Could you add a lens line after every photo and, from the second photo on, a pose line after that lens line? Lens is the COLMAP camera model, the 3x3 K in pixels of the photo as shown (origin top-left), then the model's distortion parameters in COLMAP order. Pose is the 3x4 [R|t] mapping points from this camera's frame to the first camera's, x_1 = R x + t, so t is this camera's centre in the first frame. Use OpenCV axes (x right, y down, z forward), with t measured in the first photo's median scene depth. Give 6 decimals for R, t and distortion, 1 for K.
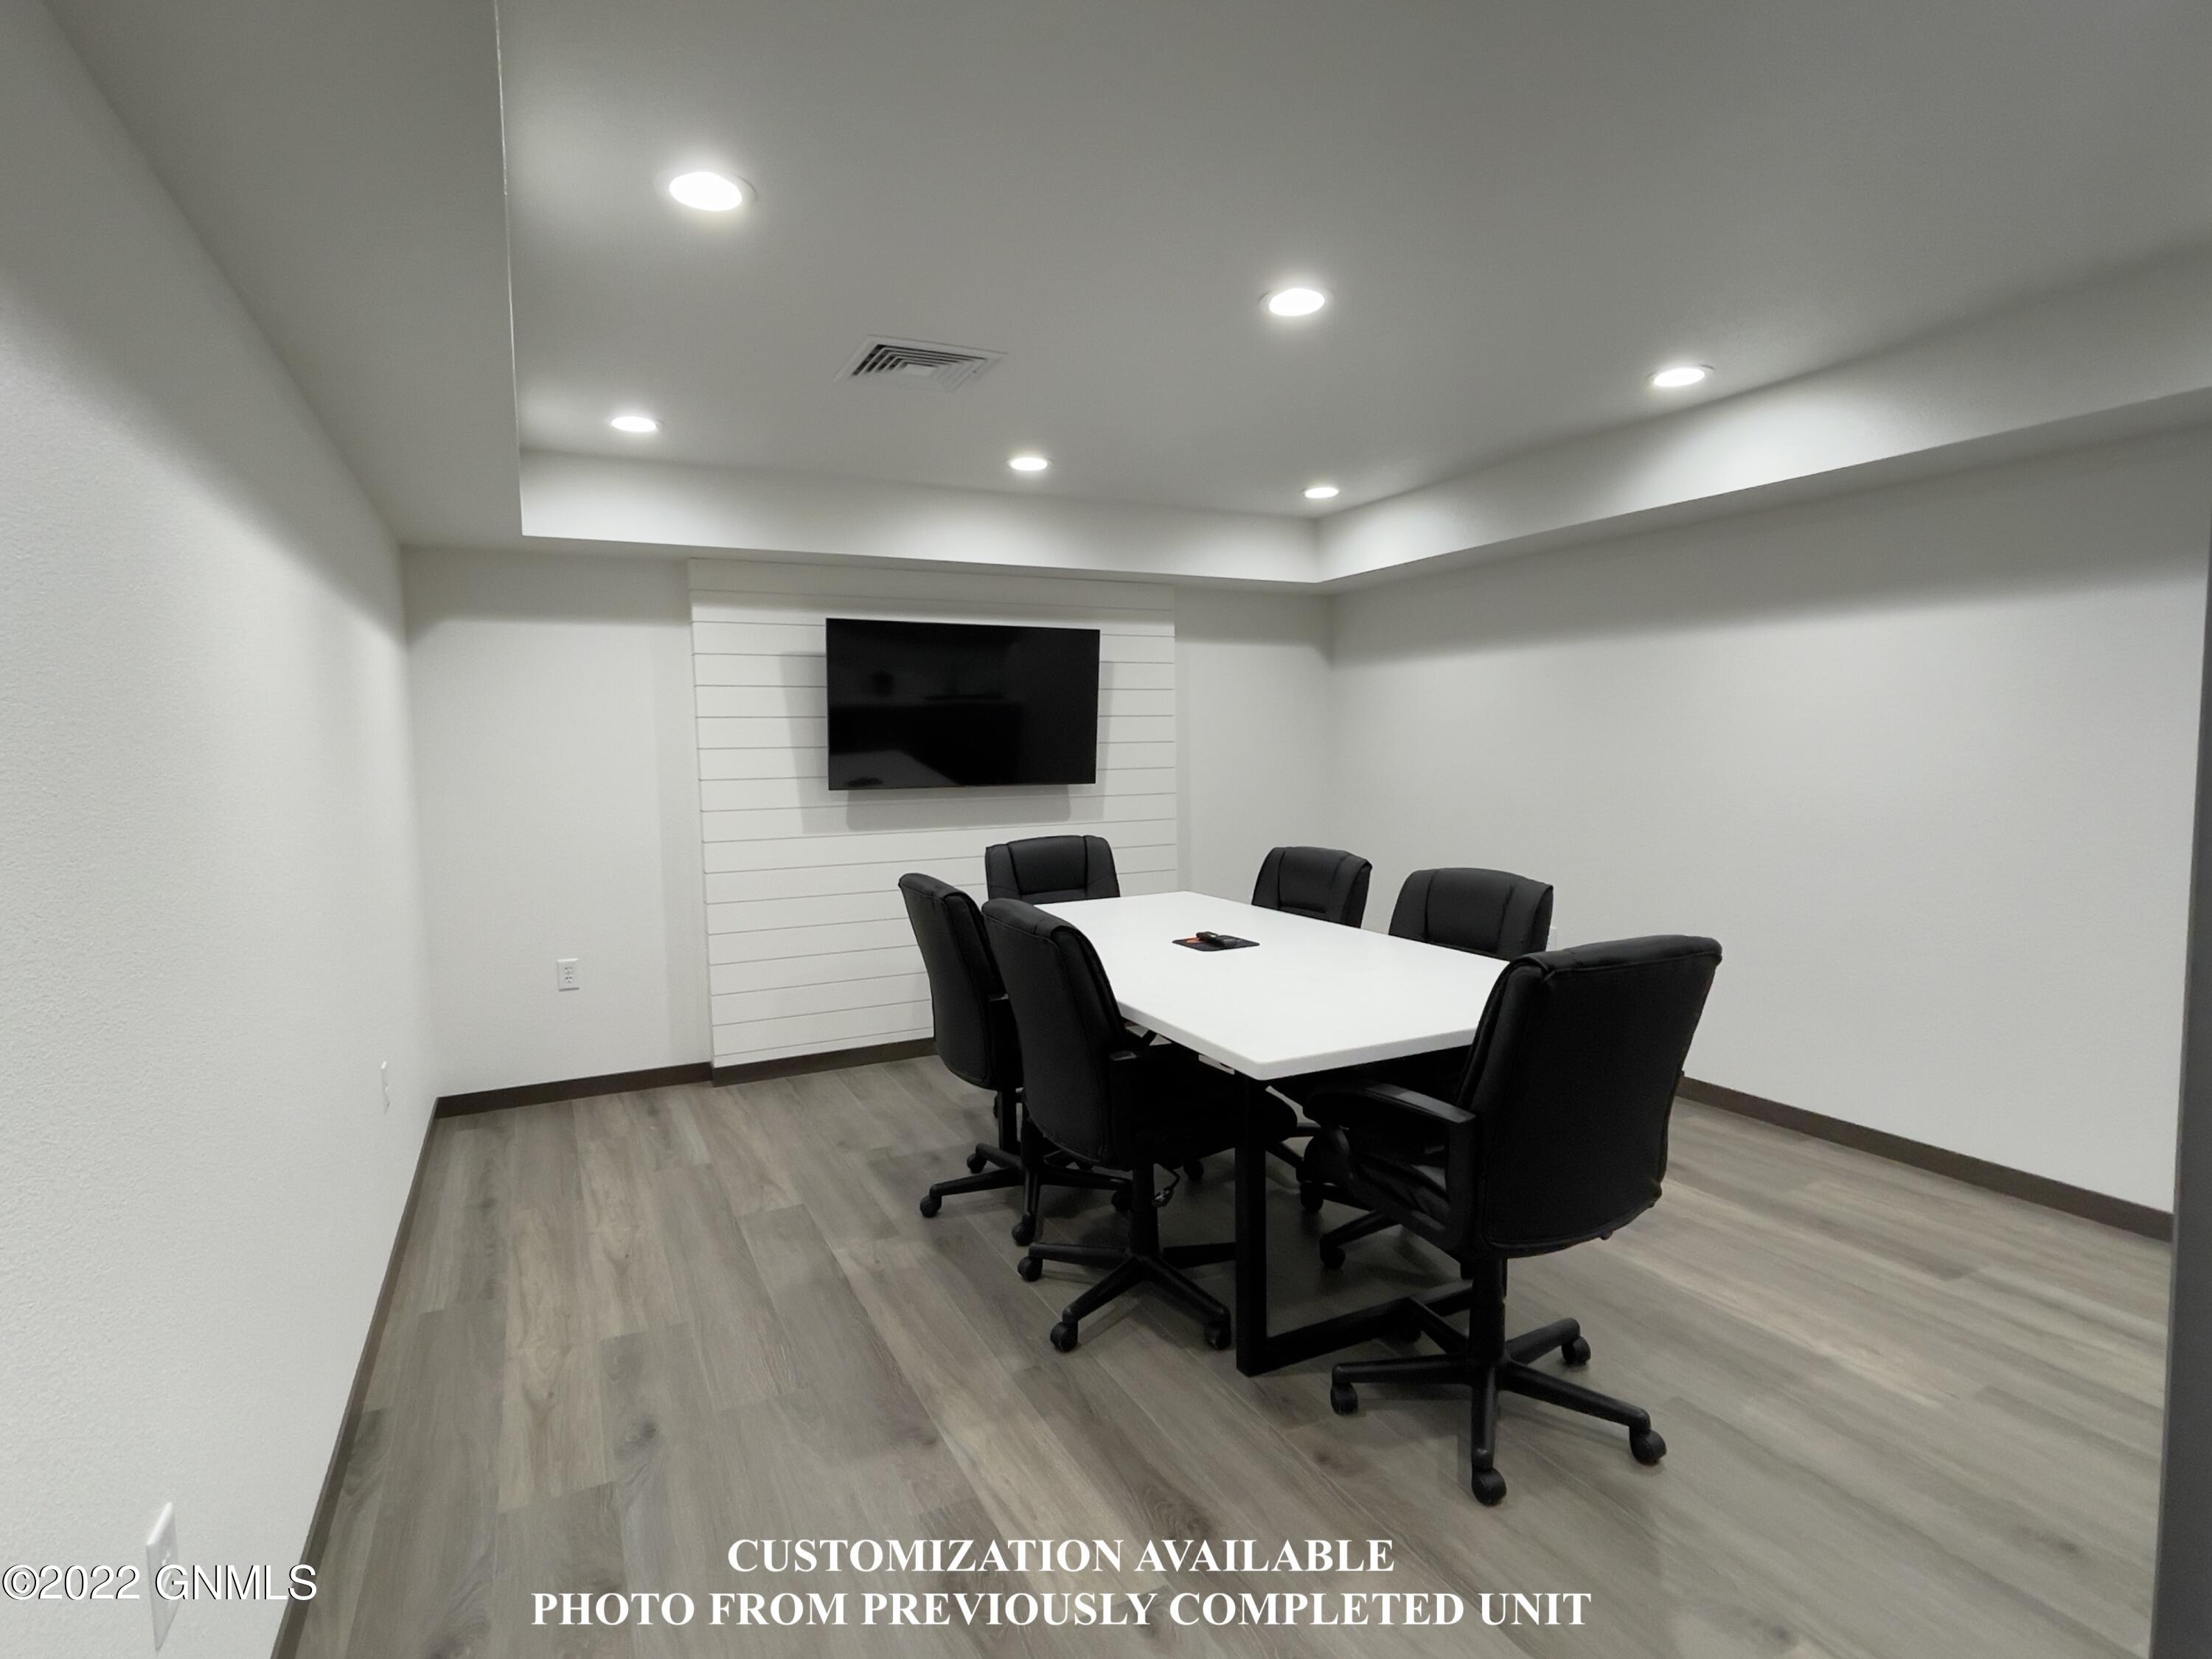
lens RADIAL K [[1117.5, 0, 1113.0], [0, 1117.5, 840.9], [0, 0, 1]] dist [-0.024293, 0.020040]
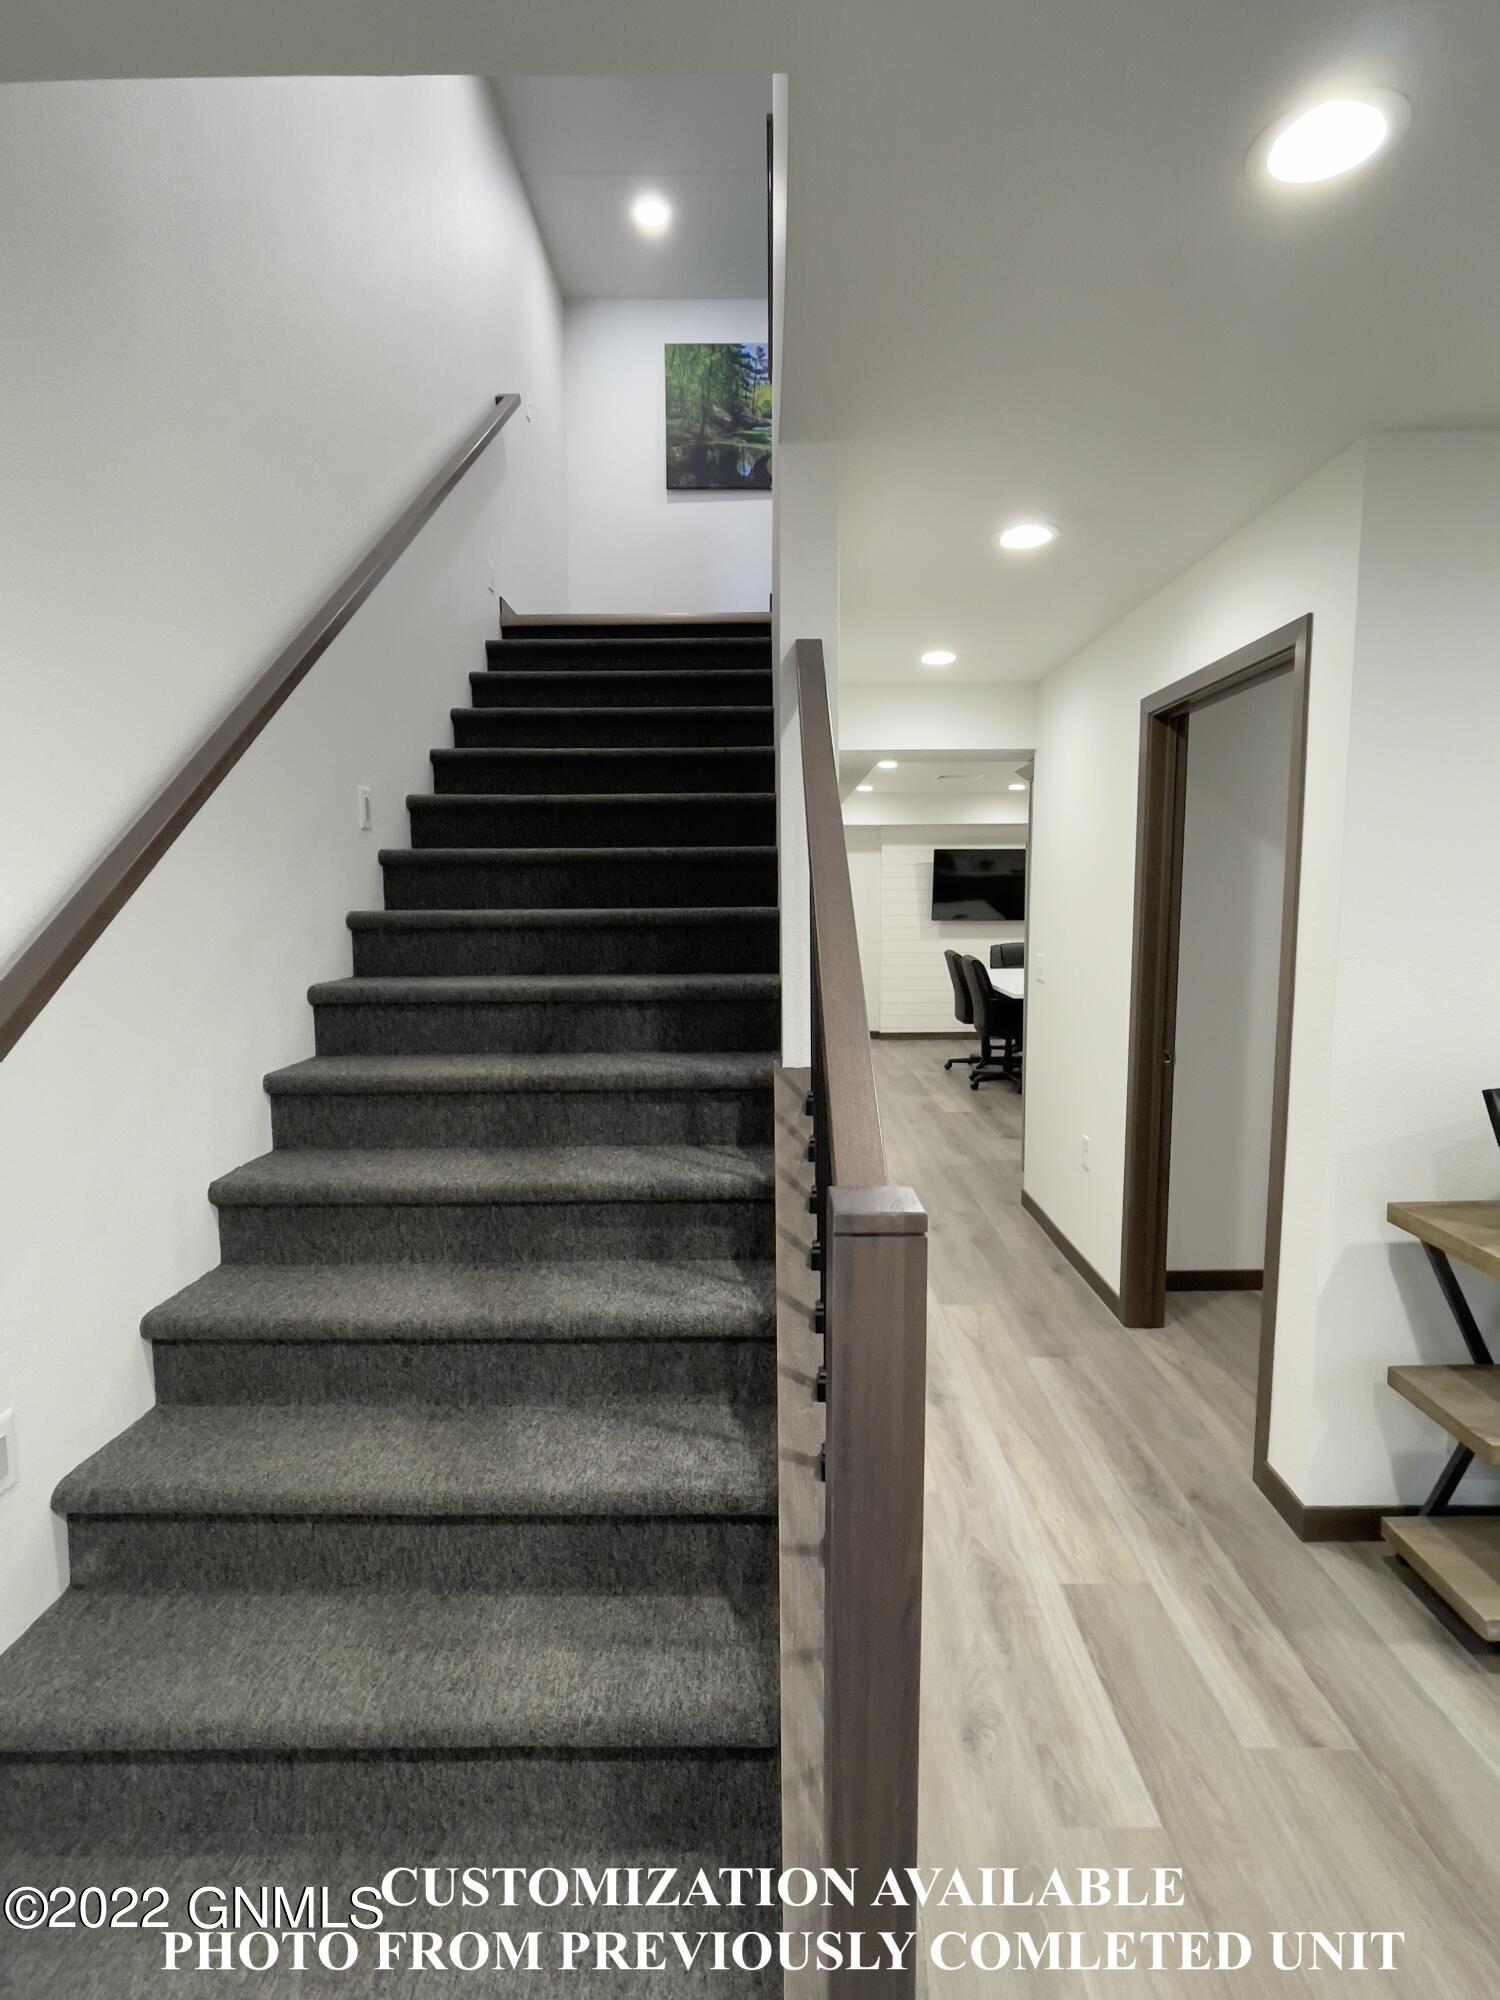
lens RADIAL K [[1010.4, 0, 750.0], [0, 1010.4, 1000.0], [0, 0, 1]] dist [-0.024293, 0.020040]
pose [[0.884278, 0.067328, -0.462081, 0.547353], [-0.051330, 0.997569, 0.047122, 0.056897], [0.464130, -0.017950, 0.885585, -1.464470]]
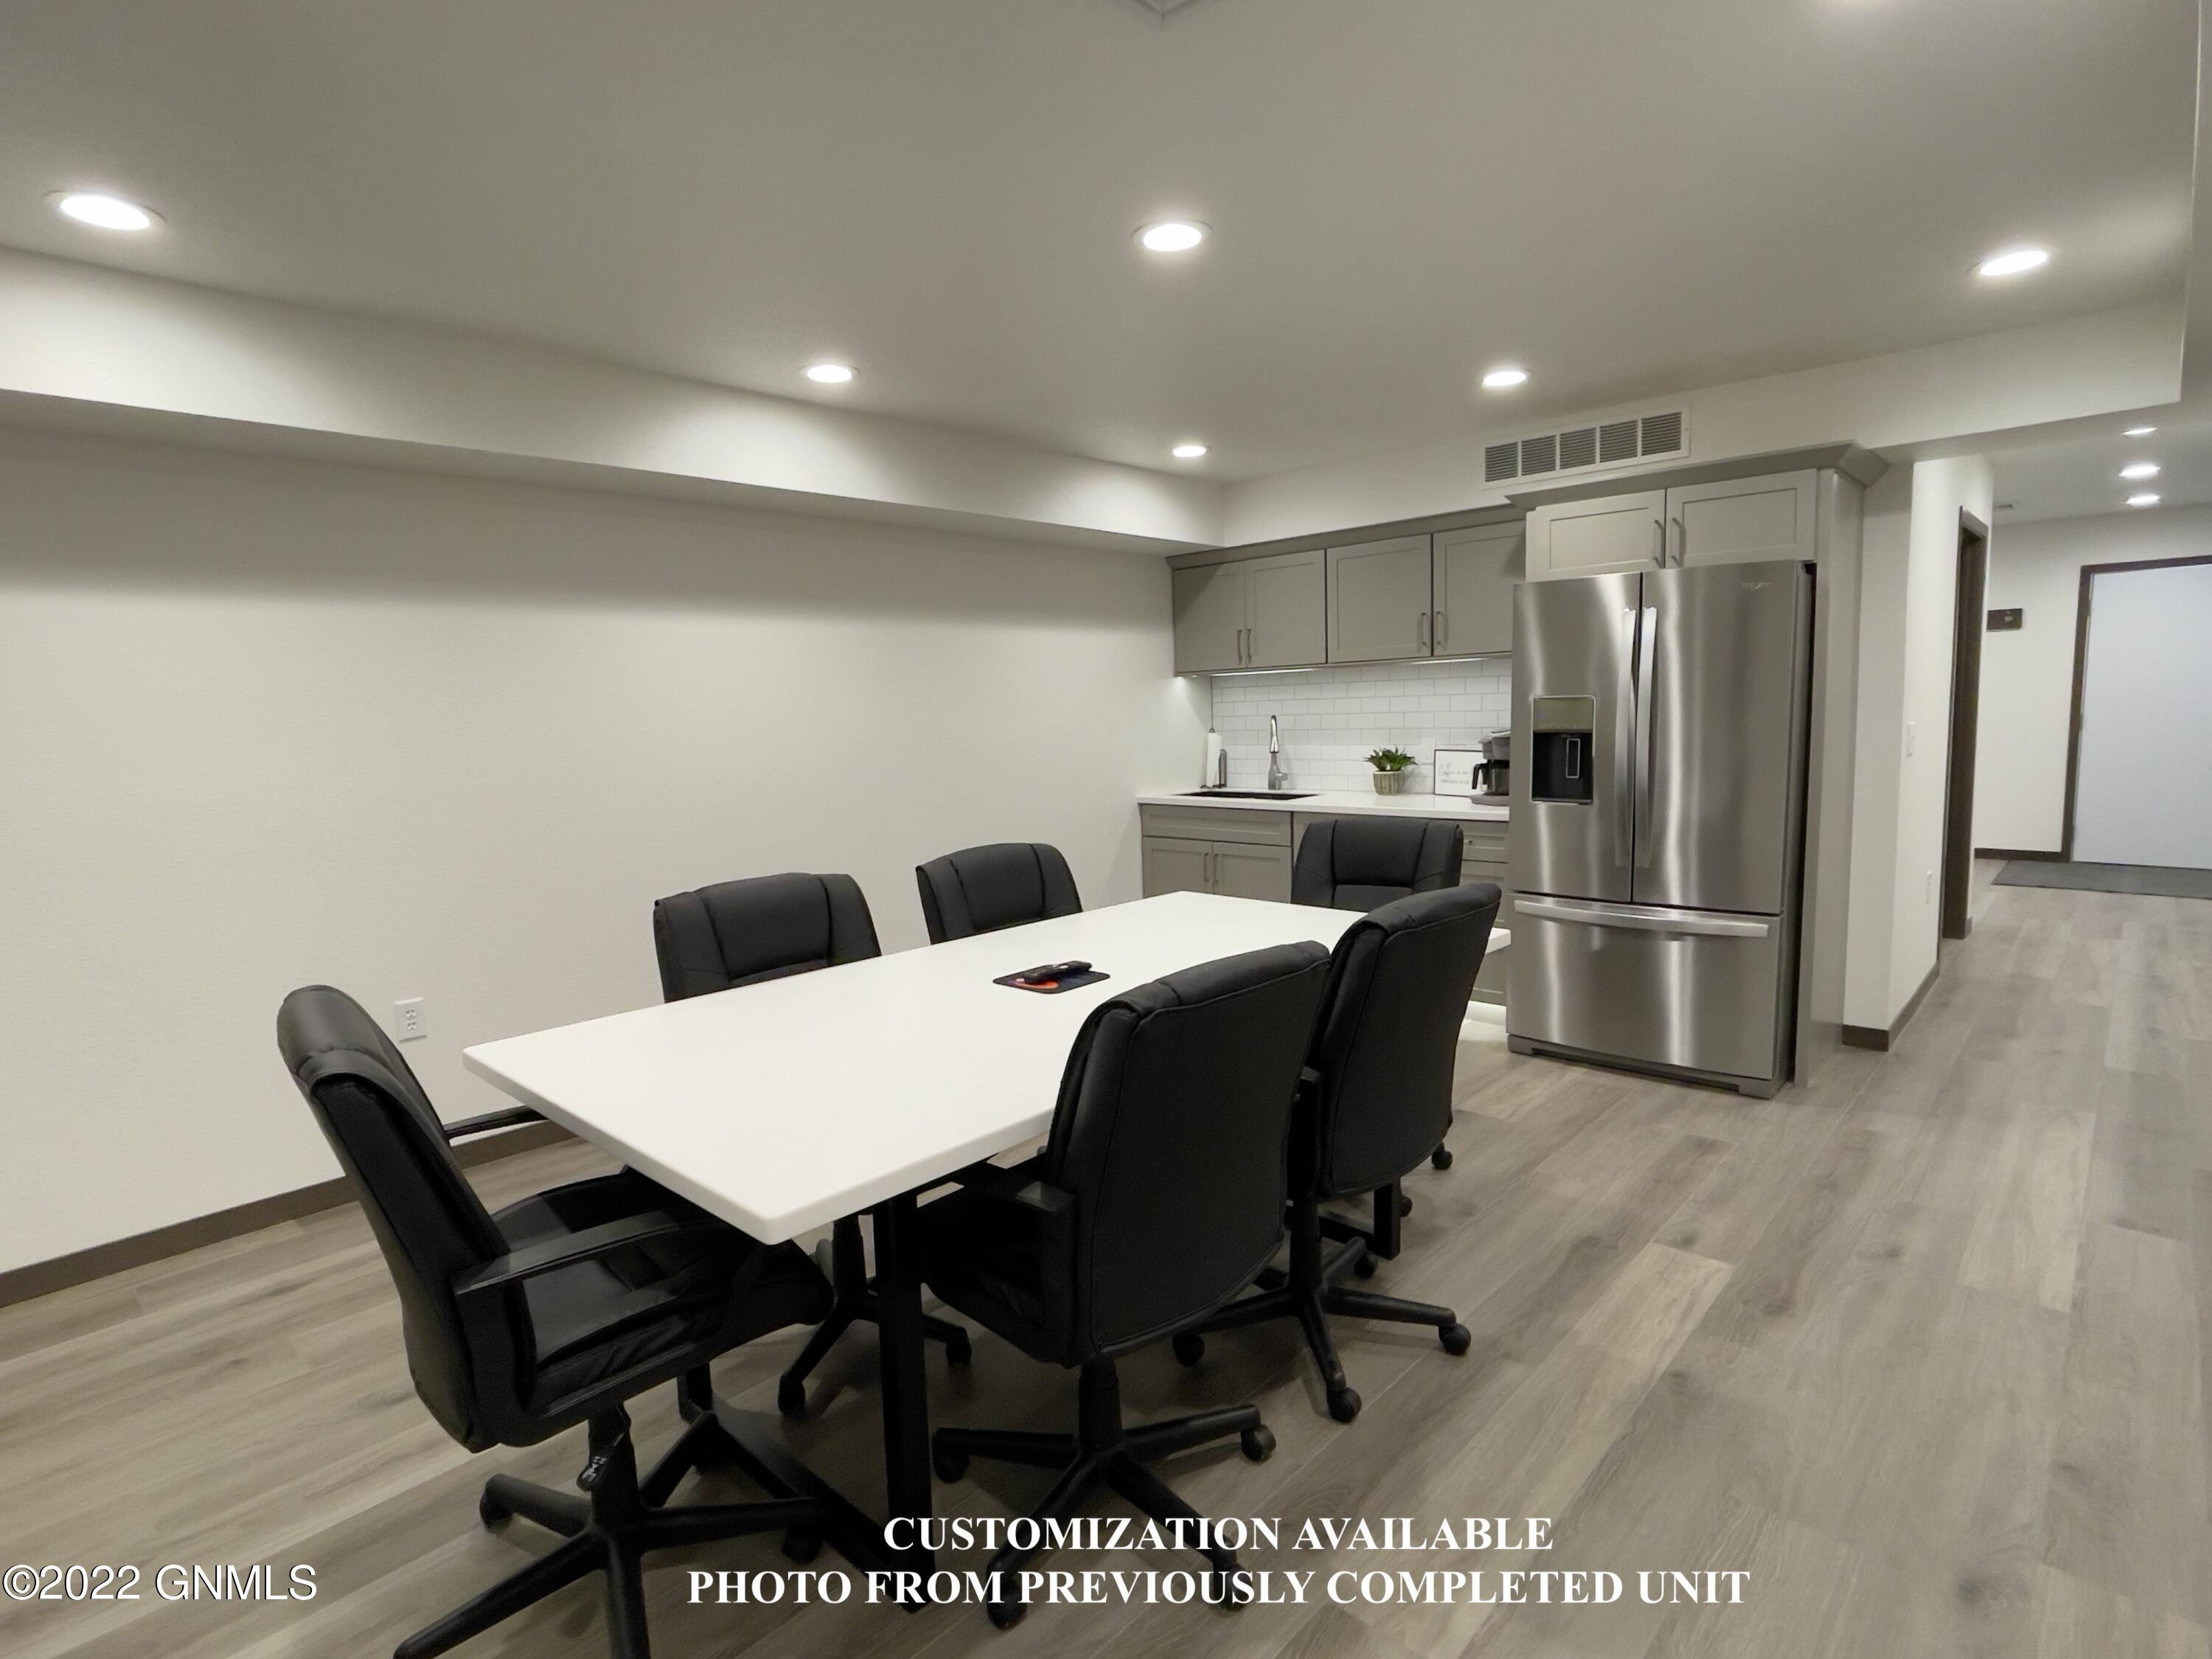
lens RADIAL K [[1117.5, 0, 1113.0], [0, 1117.5, 840.9], [0, 0, 1]] dist [-0.024293, 0.020040]
pose [[-0.331474, -0.084908, 0.939636, -0.589844], [0.120983, 0.983894, 0.131586, -0.088024], [-0.935675, 0.157297, -0.315863, 1.126635]]
